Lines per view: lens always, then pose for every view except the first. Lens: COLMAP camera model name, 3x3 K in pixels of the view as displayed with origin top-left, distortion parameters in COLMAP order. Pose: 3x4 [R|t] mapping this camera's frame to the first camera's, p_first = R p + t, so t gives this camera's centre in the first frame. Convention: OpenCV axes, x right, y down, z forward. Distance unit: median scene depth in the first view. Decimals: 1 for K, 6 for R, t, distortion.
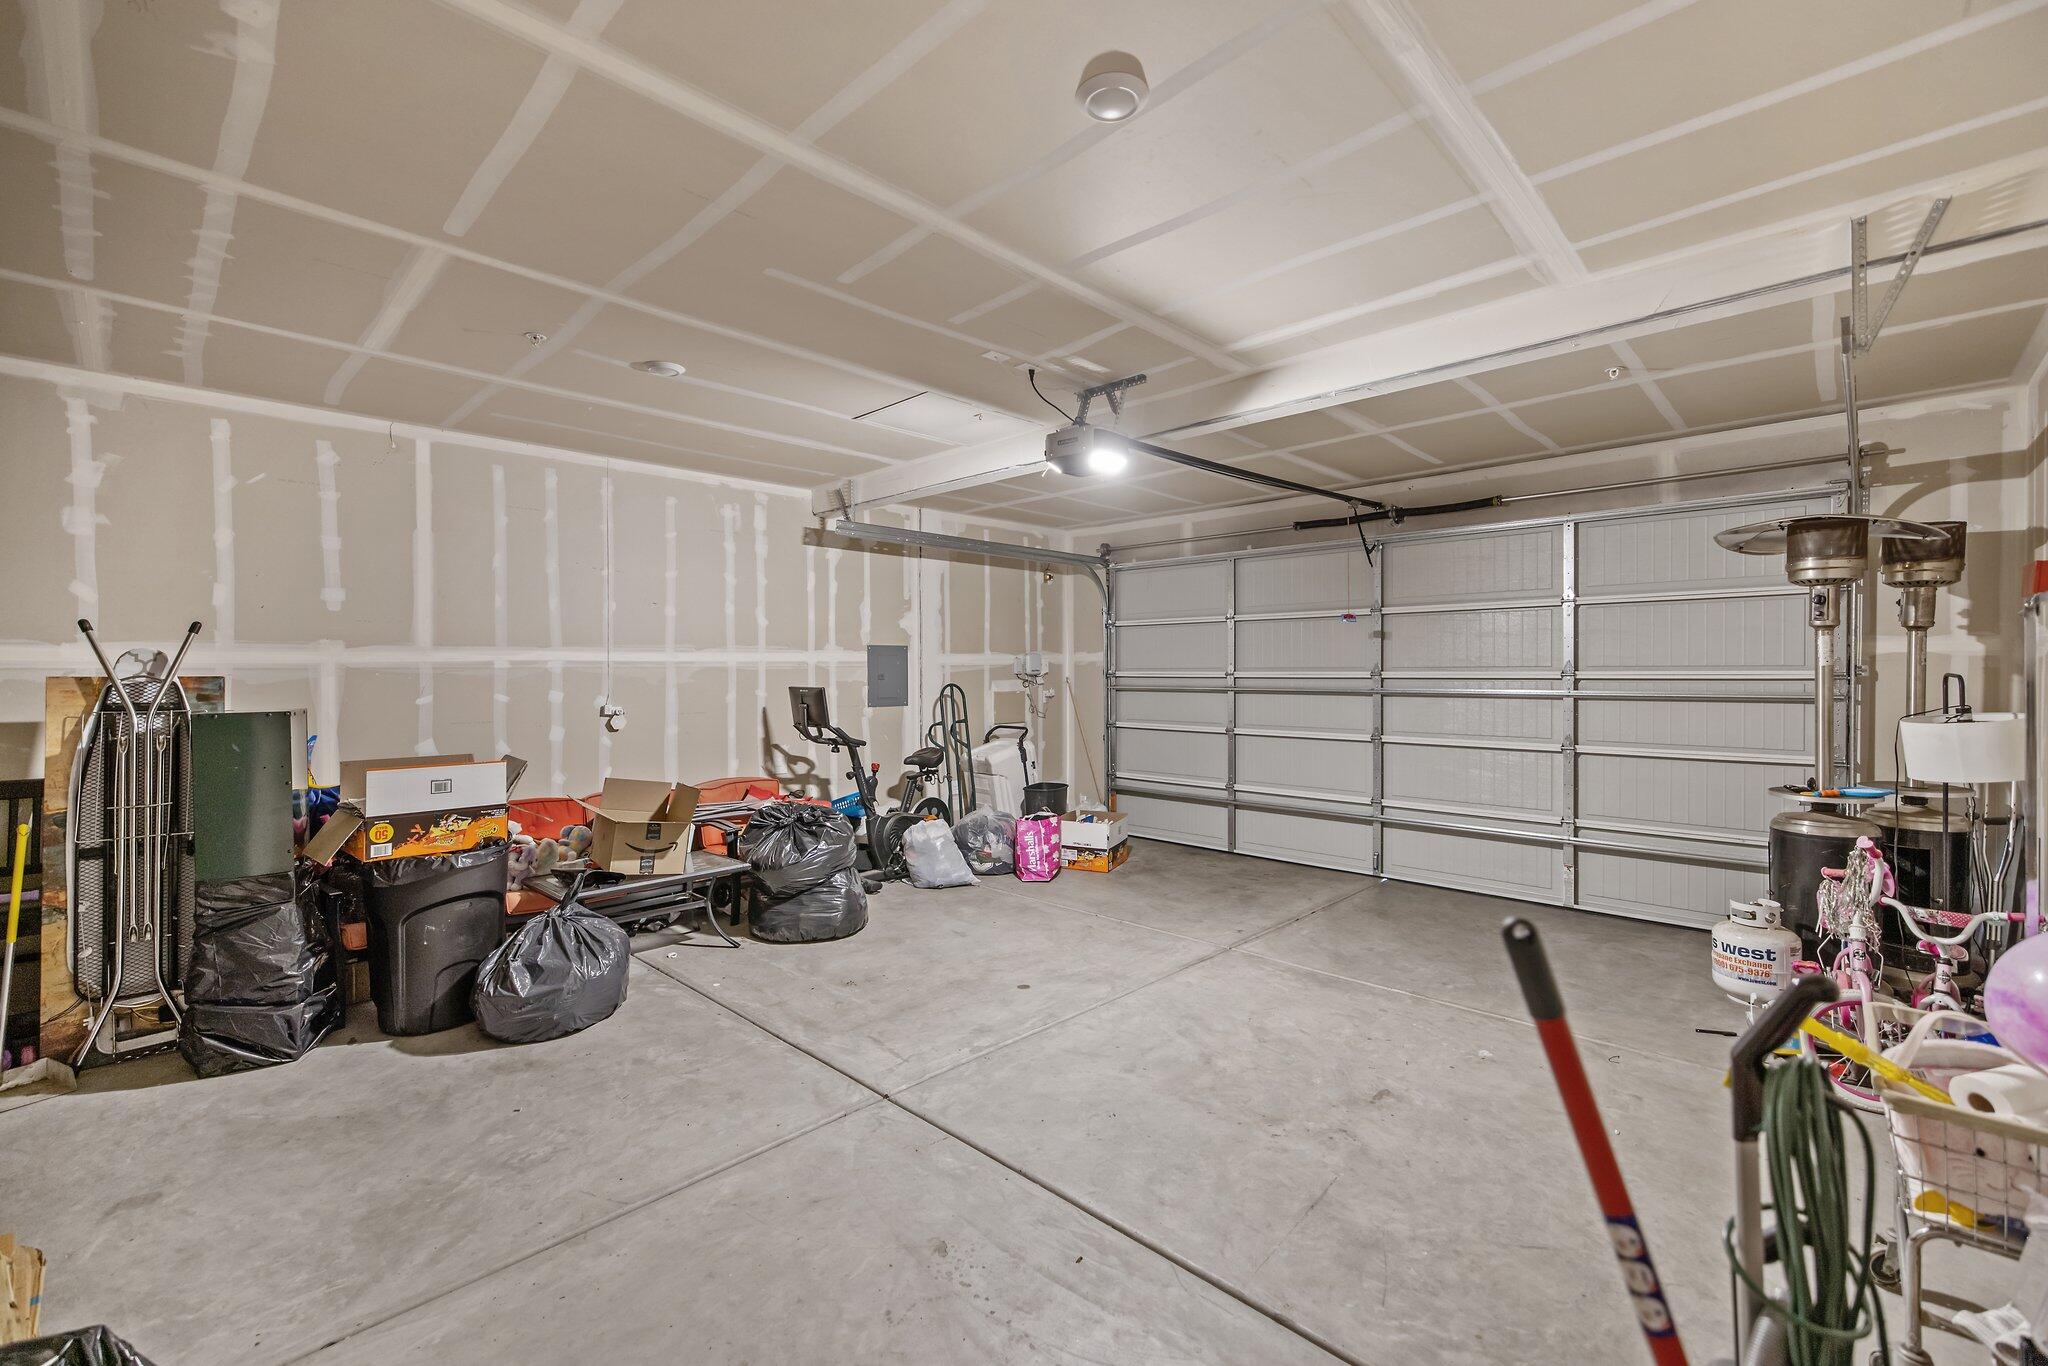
lens RADIAL K [[866.7, 0, 1024.1], [0, 866.7, 670.3], [0, 0, 1]] dist [0.004473, 0.000488]
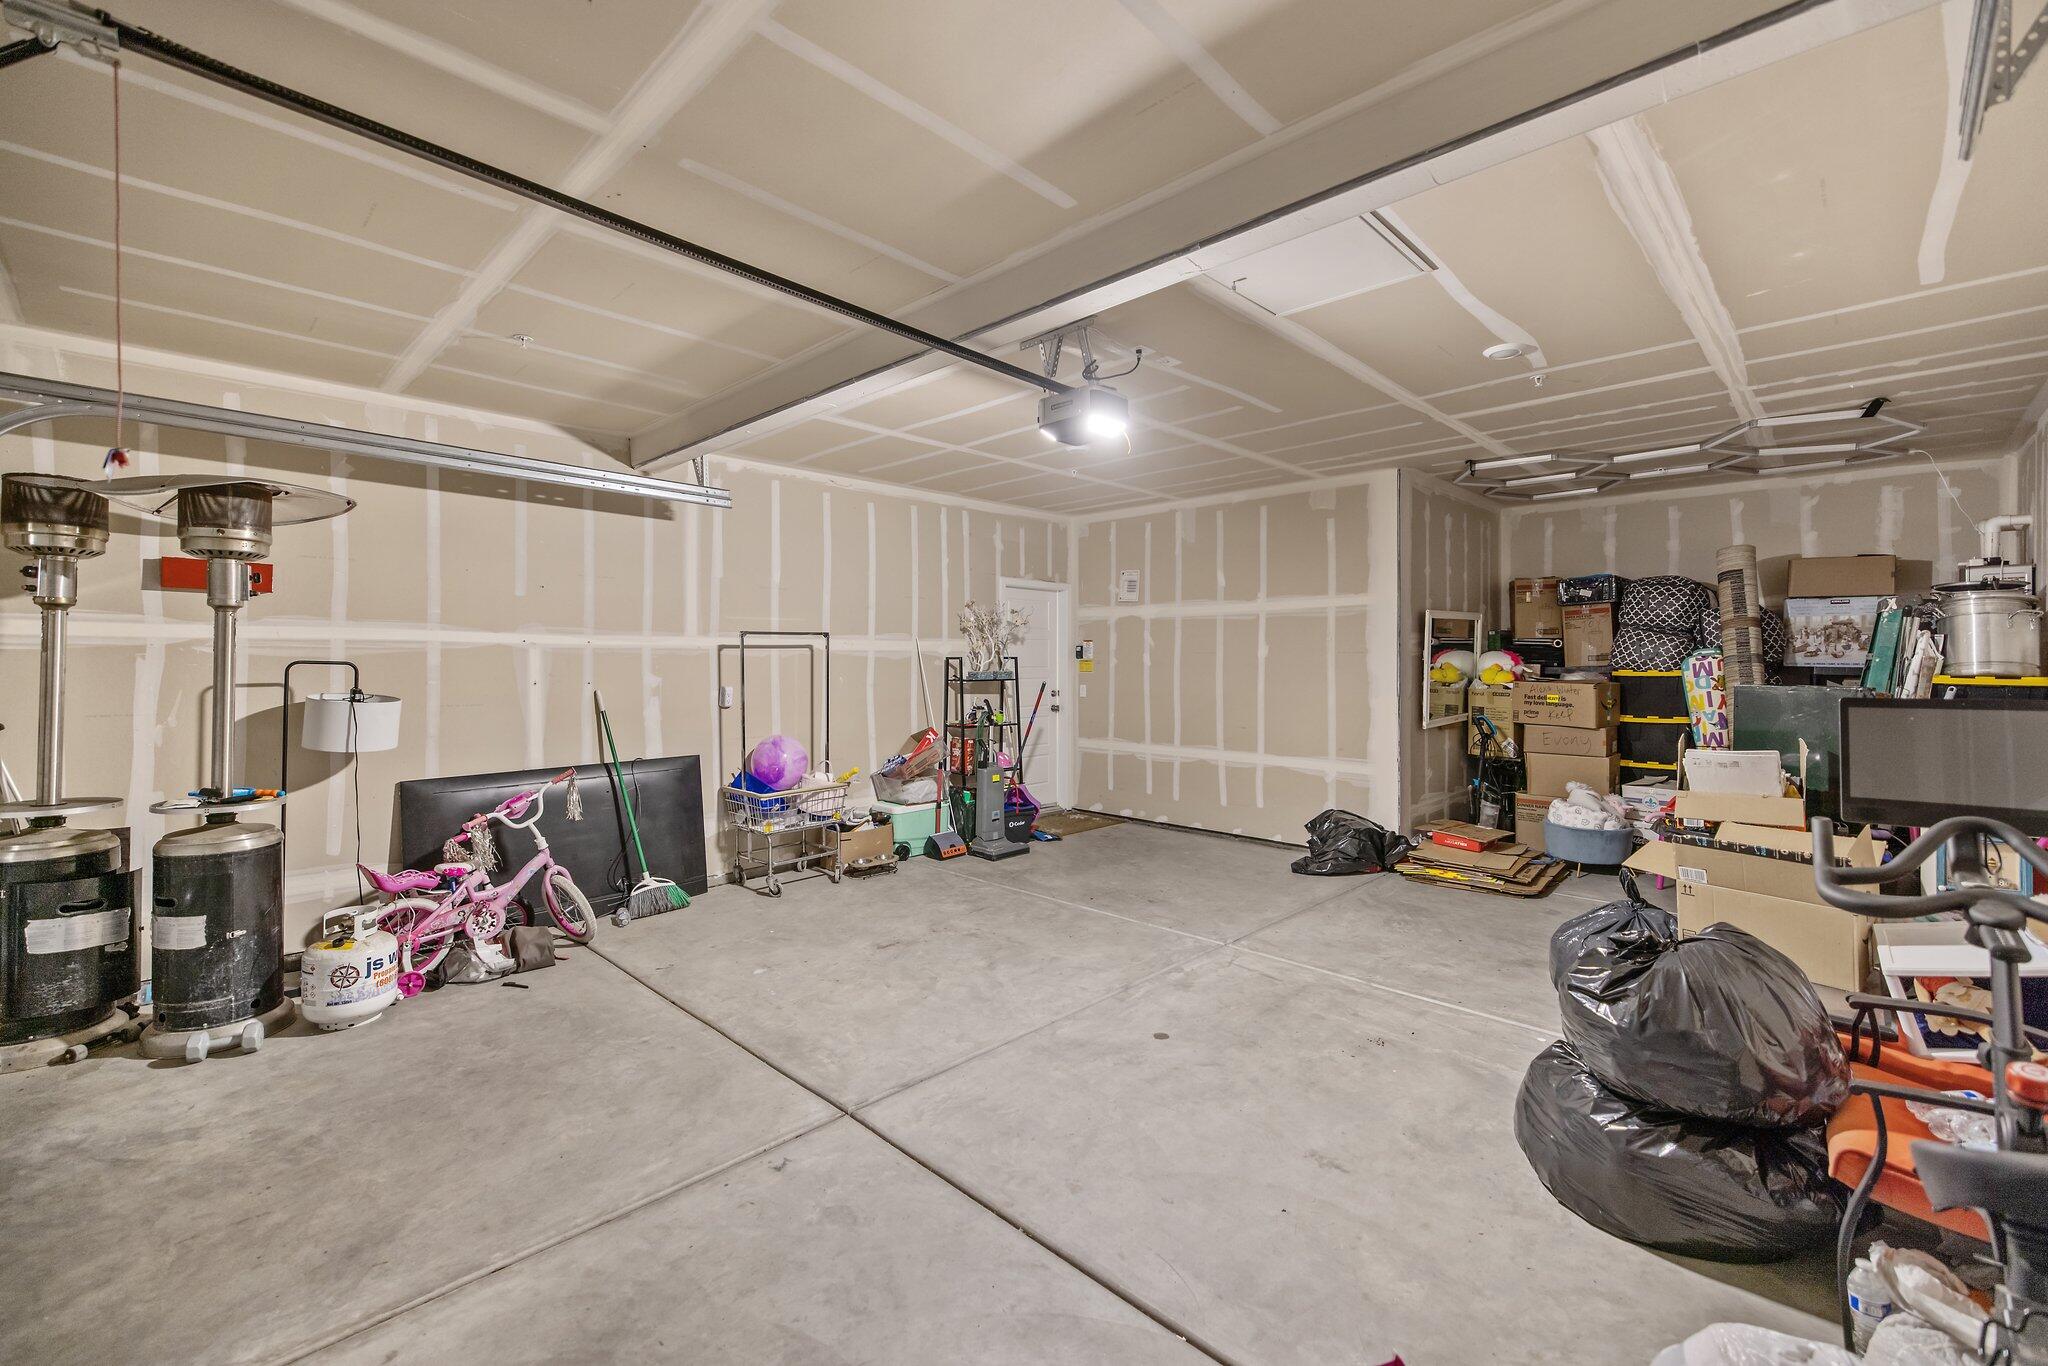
lens RADIAL K [[866.7, 0, 1025.1], [0, 866.7, 664.3], [0, 0, 1]] dist [0.004473, 0.000488]
pose [[-0.999943, 0.005243, 0.009340, 0.125468], [0.005303, 0.999966, 0.006383, 0.004388], [-0.009306, 0.006432, -0.999936, 1.913259]]
